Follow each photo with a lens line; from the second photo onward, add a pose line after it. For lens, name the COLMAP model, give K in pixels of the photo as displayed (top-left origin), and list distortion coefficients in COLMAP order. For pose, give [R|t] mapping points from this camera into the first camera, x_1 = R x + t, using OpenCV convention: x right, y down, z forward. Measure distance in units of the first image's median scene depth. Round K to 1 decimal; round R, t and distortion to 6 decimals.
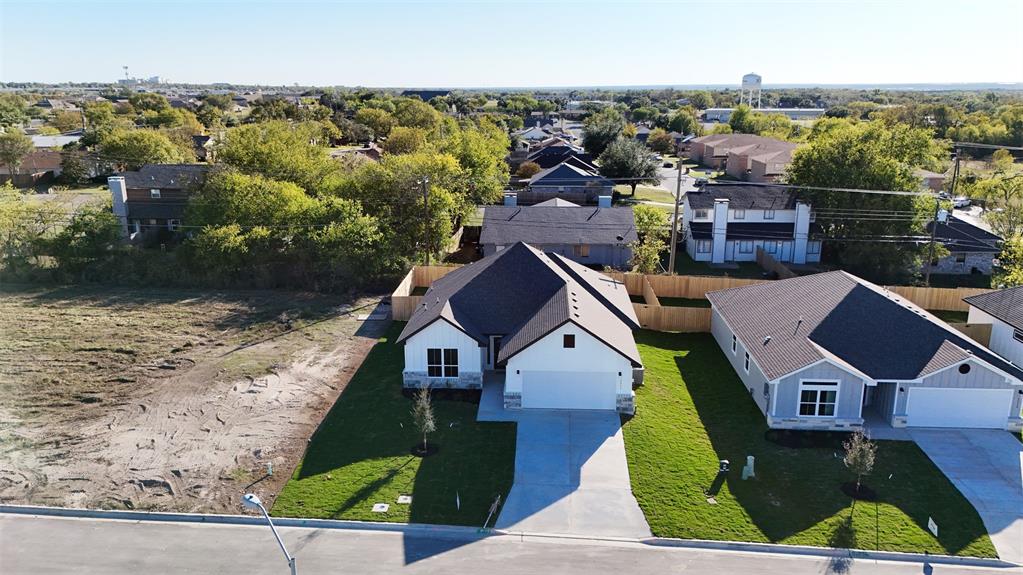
lens RADIAL K [[815.6, 0, 458.2], [0, 815.6, 261.0], [0, 0, 1]] dist [0.079073, -0.118220]
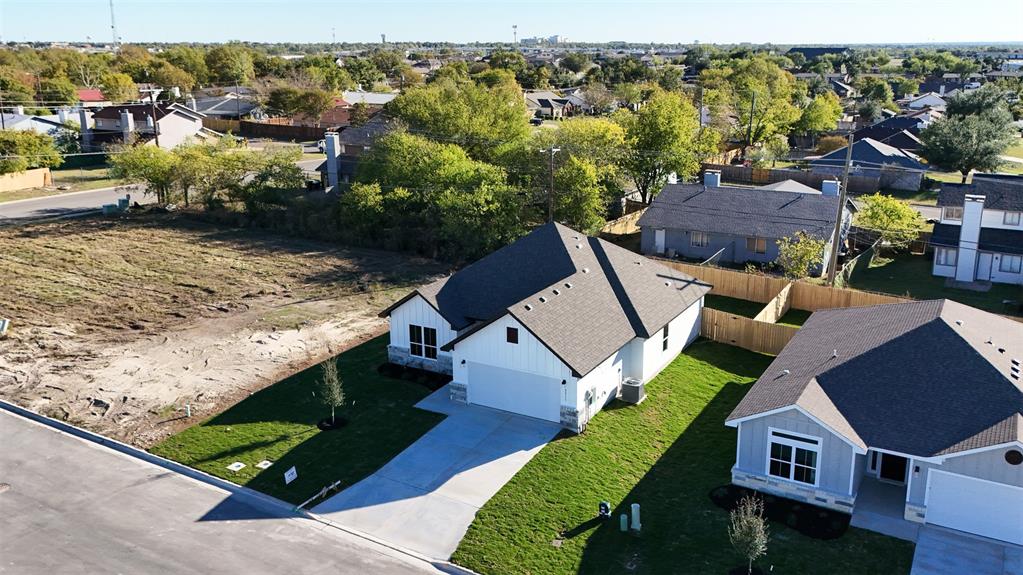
lens RADIAL K [[894.0, 0, 460.0], [0, 894.0, 246.8], [0, 0, 1]] dist [0.081218, -0.131435]
pose [[0.883759, 0.099837, -0.457168, 0.509463], [-0.094327, 0.994928, 0.034928, -0.024295], [0.458337, 0.012255, 0.888694, 0.120298]]
